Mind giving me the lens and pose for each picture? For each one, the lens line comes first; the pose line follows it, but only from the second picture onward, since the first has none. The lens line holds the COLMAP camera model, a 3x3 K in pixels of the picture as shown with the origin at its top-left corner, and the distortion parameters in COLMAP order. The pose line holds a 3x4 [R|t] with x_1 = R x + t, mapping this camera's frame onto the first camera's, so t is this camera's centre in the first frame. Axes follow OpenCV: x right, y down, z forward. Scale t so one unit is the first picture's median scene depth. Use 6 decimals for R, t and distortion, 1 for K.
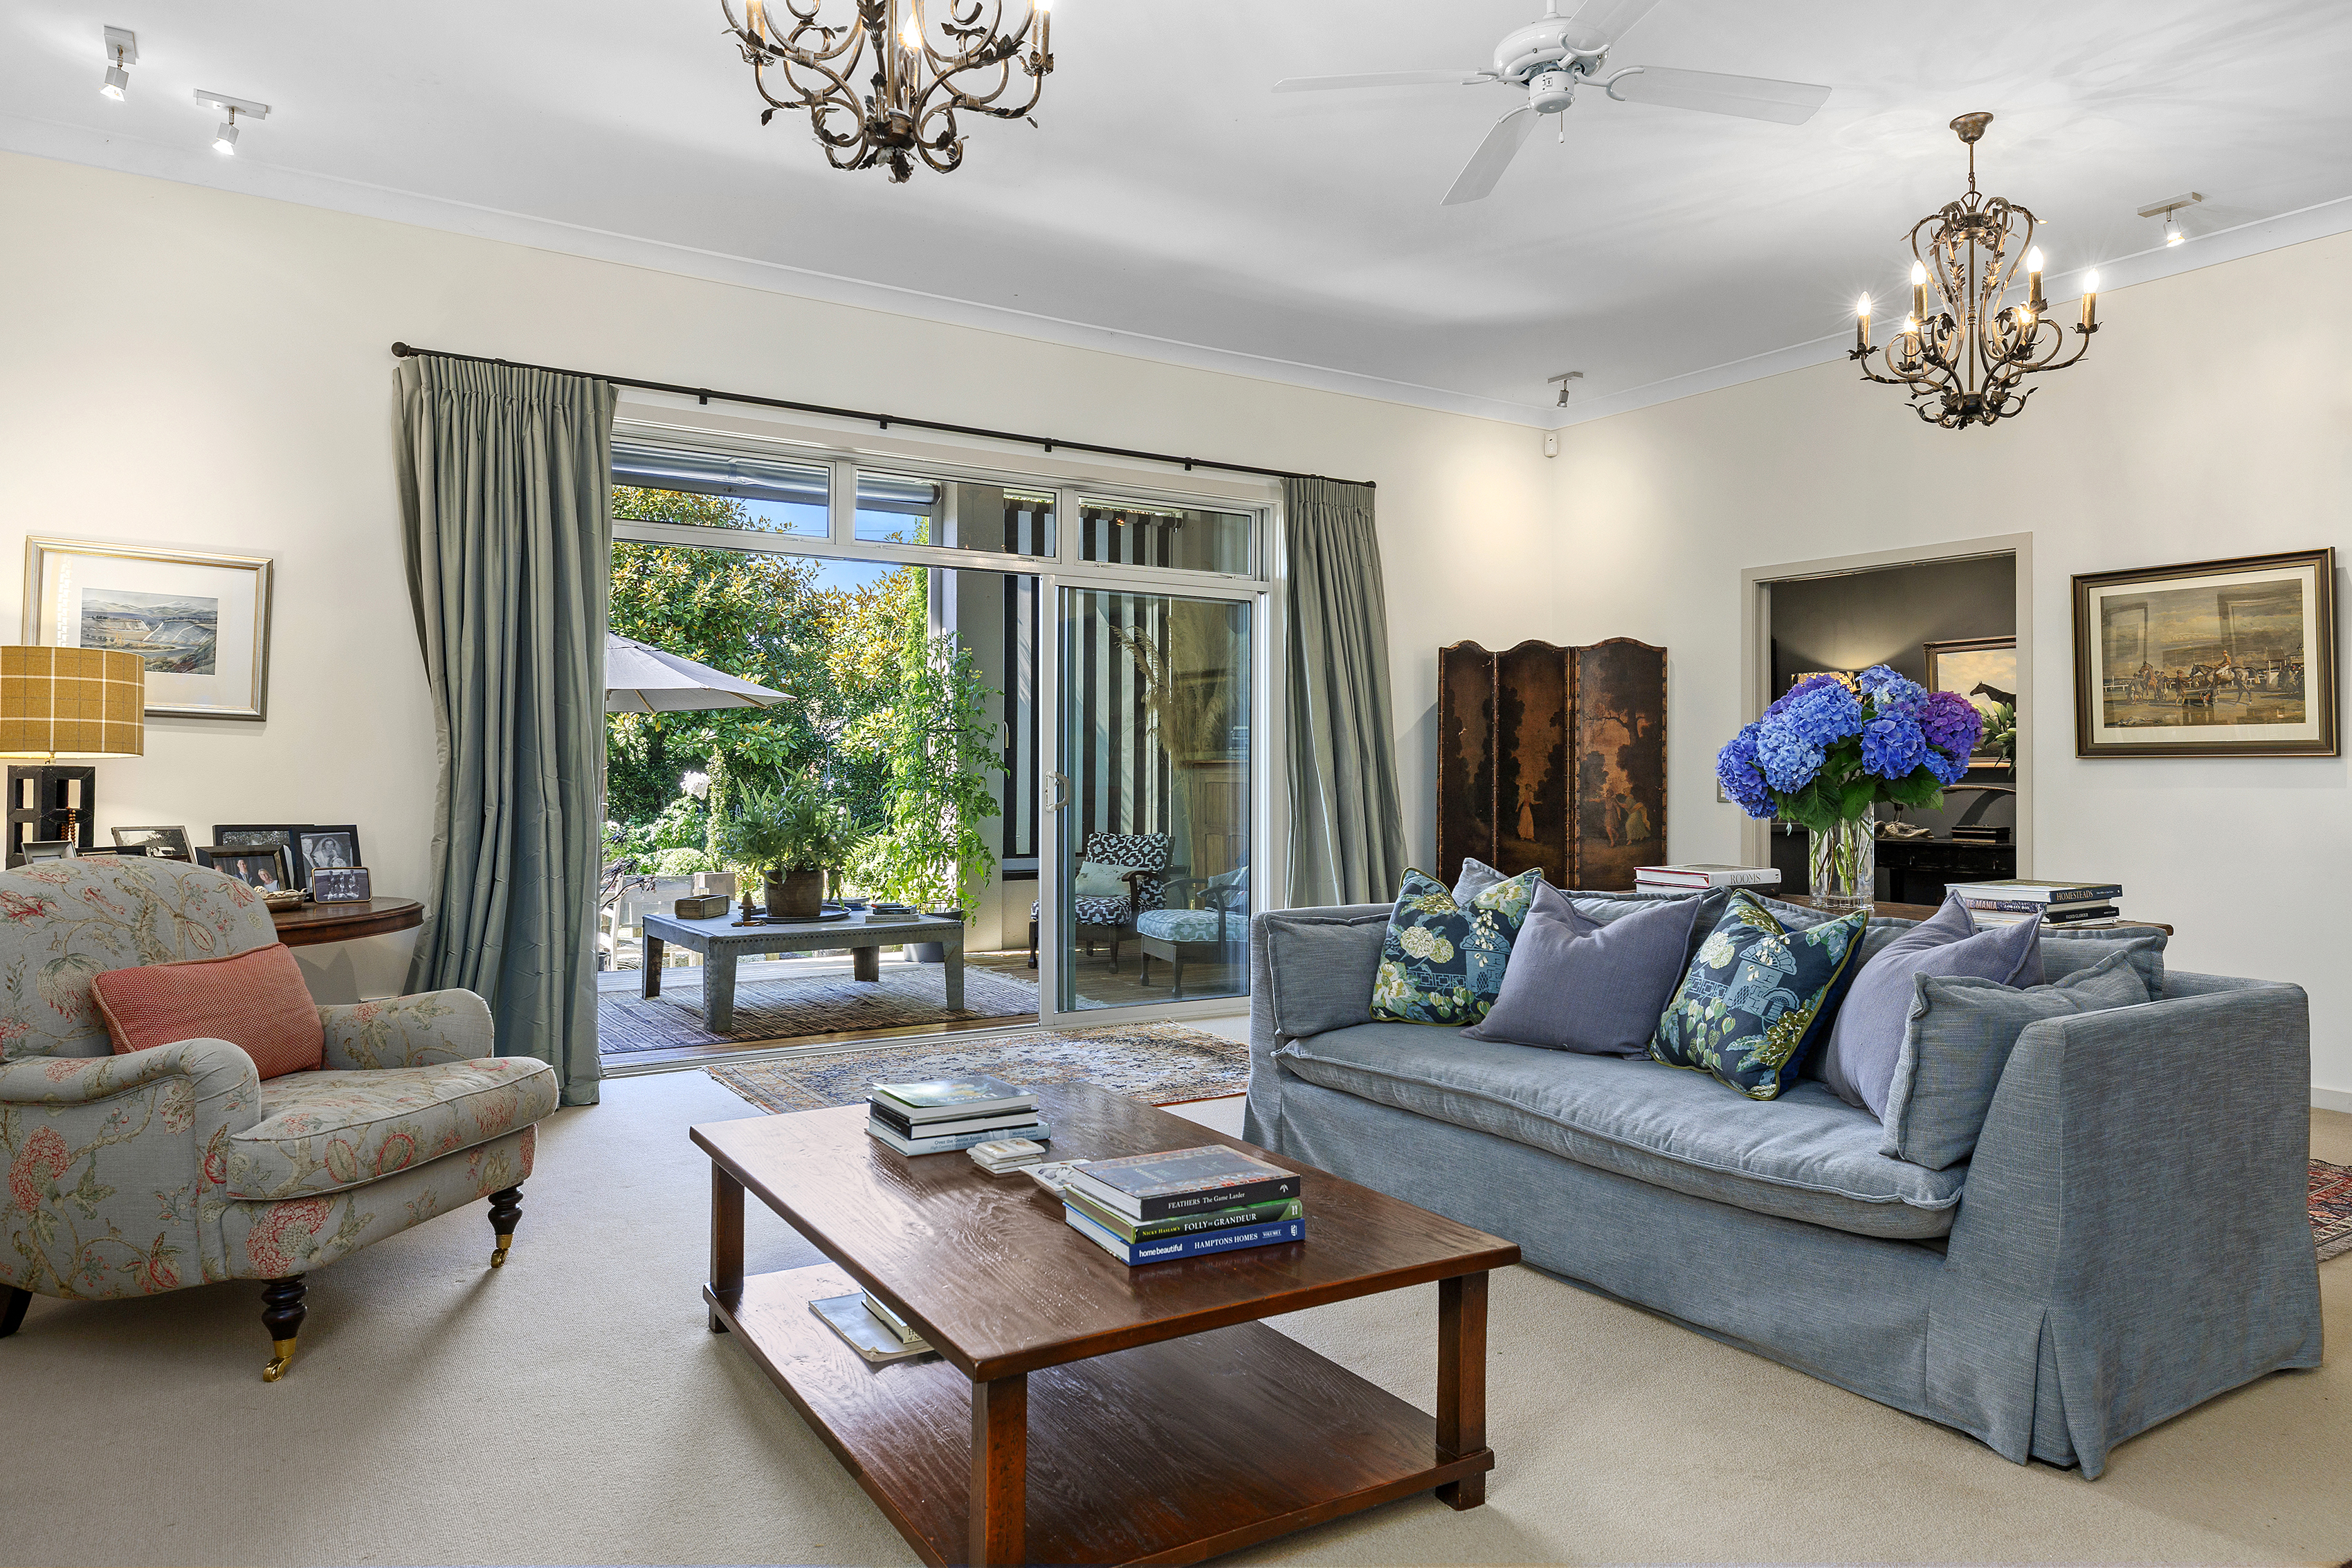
lens RADIAL K [[1551.1, 0, 1174.3], [0, 1551.1, 775.8], [0, 0, 1]] dist [0.001355, -0.001886]
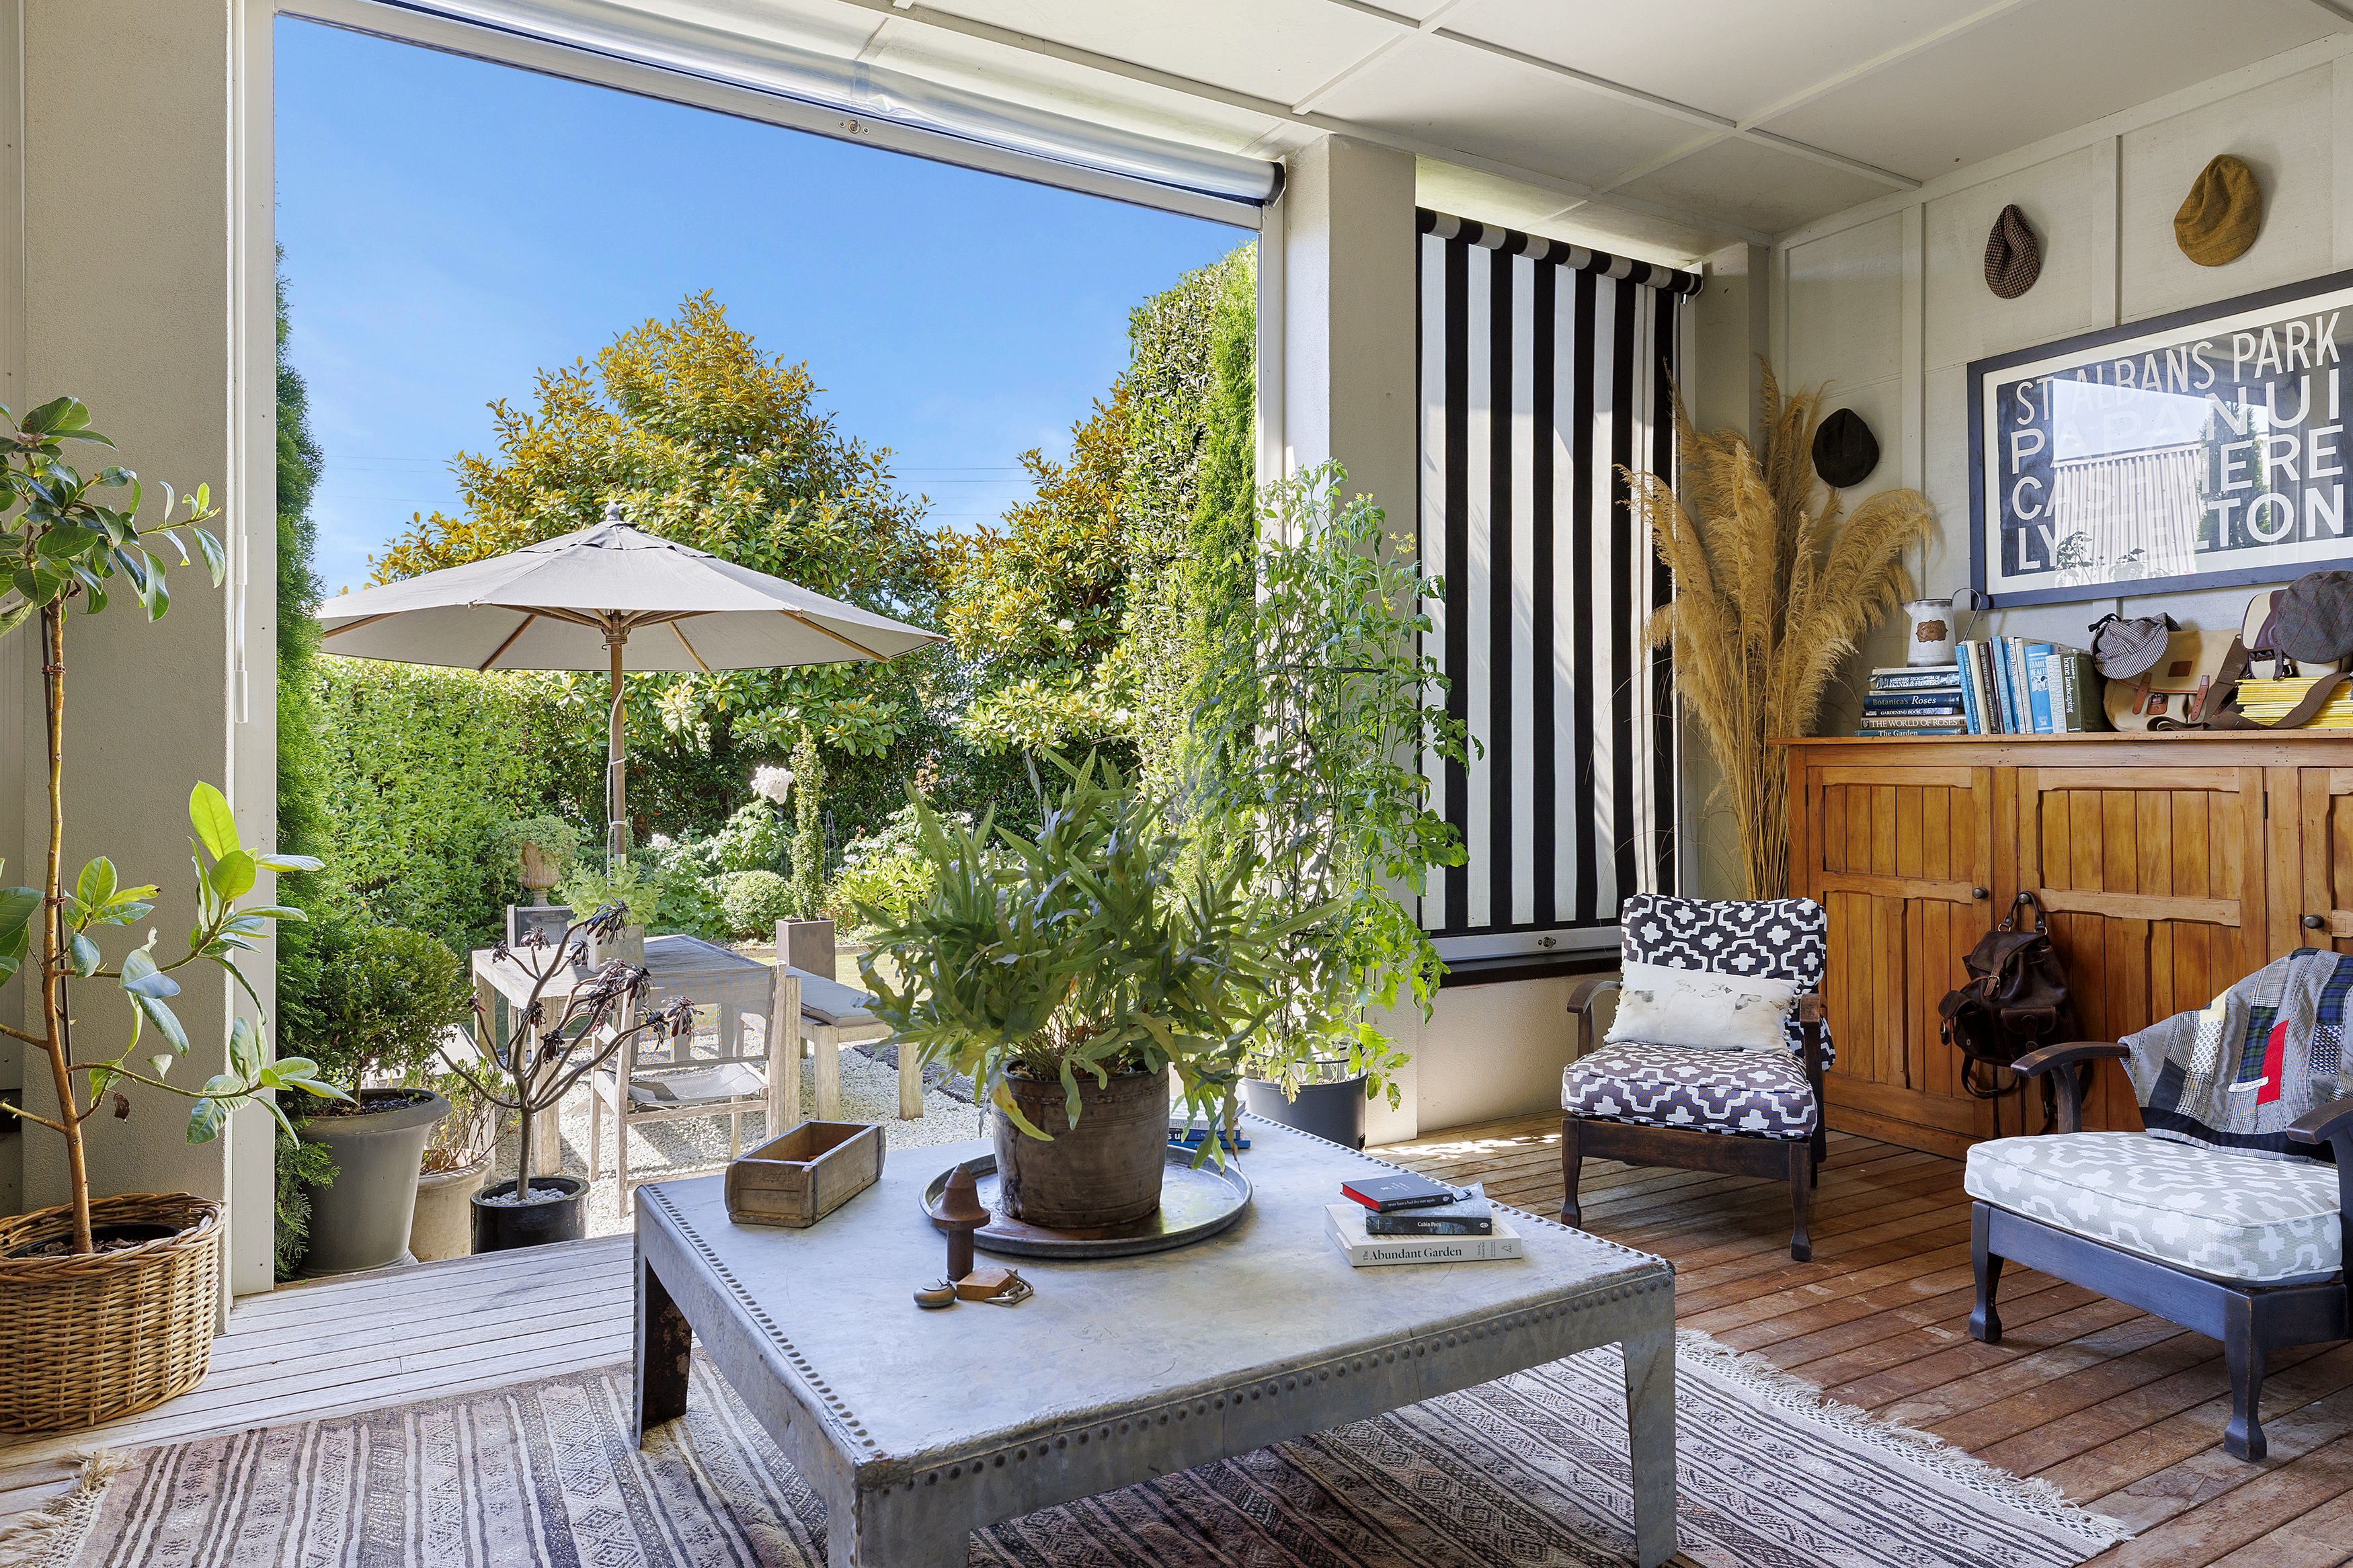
lens RADIAL K [[1474.6, 0, 1180.3], [0, 1474.6, 780.9], [0, 0, 1]] dist [-0.004672, 0.001209]
pose [[0.999618, -0.002338, -0.027542, -0.094143], [0.002555, 0.999966, 0.007863, -0.000631], [0.027523, -0.007930, 0.999590, 0.300795]]
